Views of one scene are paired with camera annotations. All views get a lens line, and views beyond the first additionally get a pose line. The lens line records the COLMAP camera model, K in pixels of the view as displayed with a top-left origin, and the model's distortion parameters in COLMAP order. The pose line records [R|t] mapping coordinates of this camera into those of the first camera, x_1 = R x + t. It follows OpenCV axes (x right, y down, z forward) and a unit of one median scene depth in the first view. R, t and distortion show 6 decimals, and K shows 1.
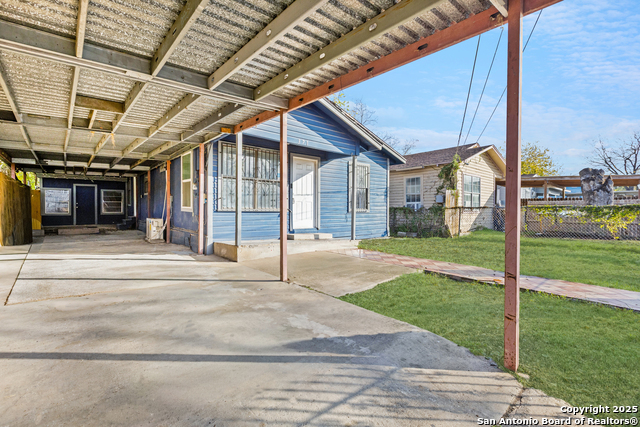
lens RADIAL K [[303.2, 0, 320.0], [0, 303.2, 213.5], [0, 0, 1]] dist [-0.001481, -0.000173]
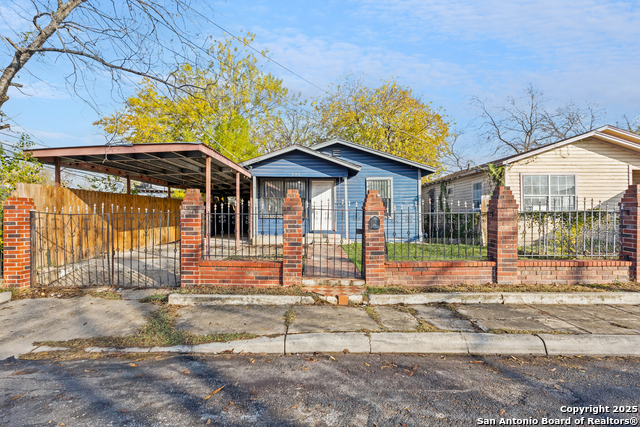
lens RADIAL K [[303.2, 0, 320.0], [0, 303.2, 213.5], [0, 0, 1]] dist [-0.001481, -0.000173]
pose [[0.708064, -0.006537, -0.706118, 0.949095], [-0.007592, 0.999829, -0.016868, -0.002775], [0.706108, 0.017304, 0.707893, -0.025049]]
